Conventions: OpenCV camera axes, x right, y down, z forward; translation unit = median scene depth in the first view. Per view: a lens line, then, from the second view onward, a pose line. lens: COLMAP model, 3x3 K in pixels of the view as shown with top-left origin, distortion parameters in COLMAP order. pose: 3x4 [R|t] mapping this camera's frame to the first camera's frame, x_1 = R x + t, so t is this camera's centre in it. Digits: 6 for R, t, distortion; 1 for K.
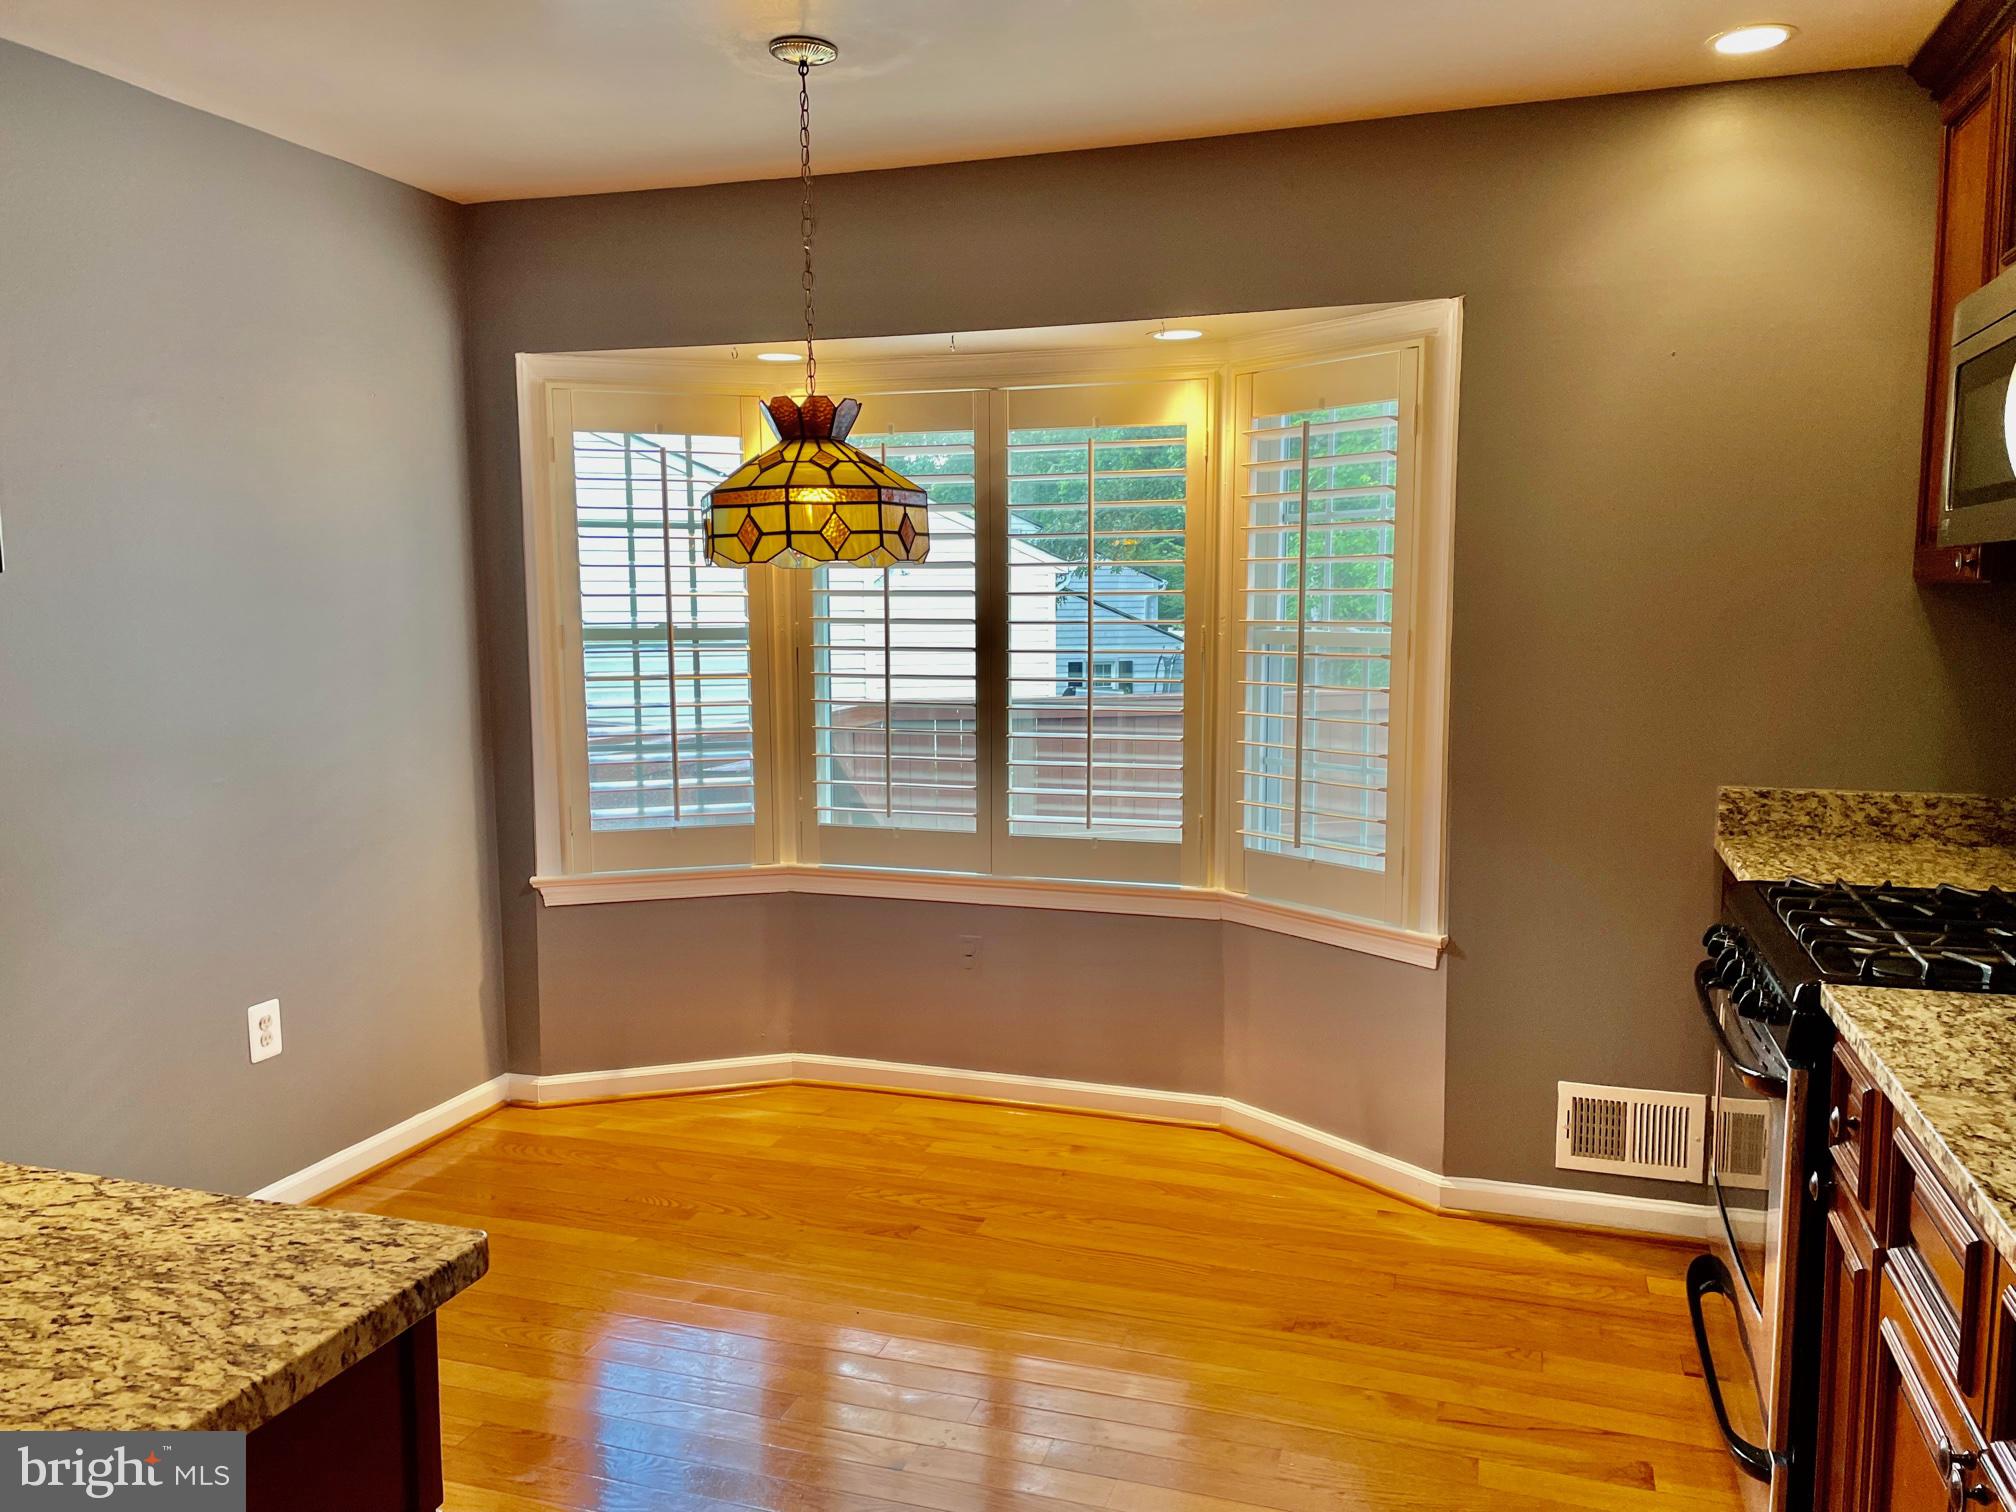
lens RADIAL K [[1522.3, 0, 1018.0], [0, 1522.3, 768.3], [0, 0, 1]] dist [0.109348, -0.127808]
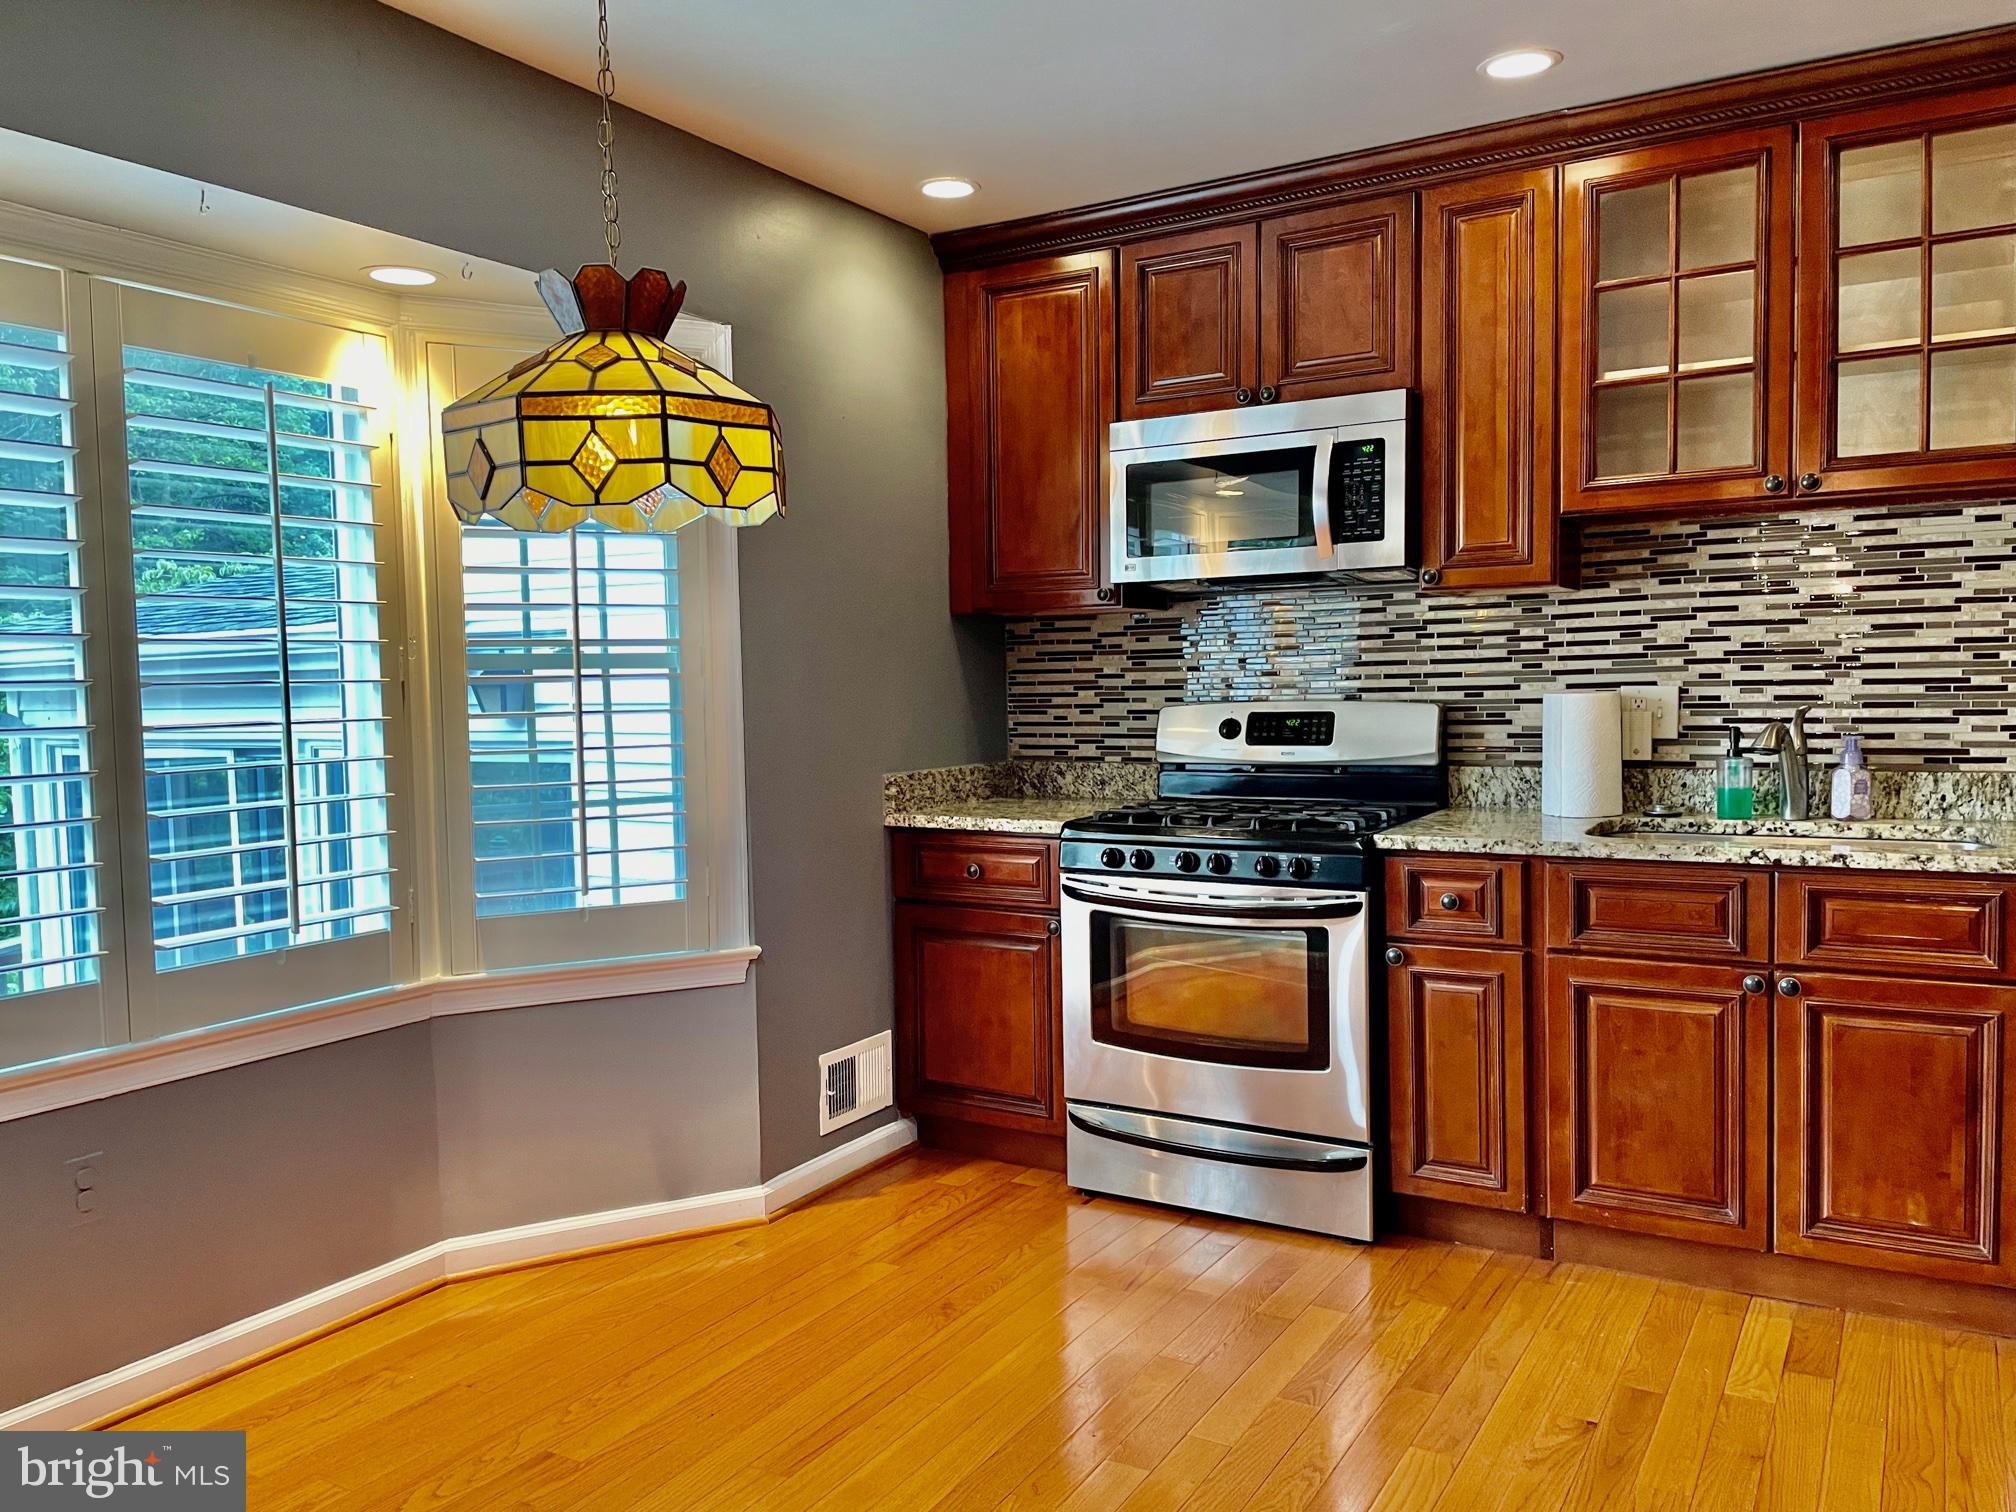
lens RADIAL K [[1525.4, 0, 1010.8], [0, 1525.4, 772.0], [0, 0, 1]] dist [0.092232, -0.122059]
pose [[0.218436, -0.063983, 0.973751, -0.656586], [0.129467, 0.990928, 0.036069, -0.019622], [-0.967225, 0.118189, 0.224738, 0.587445]]
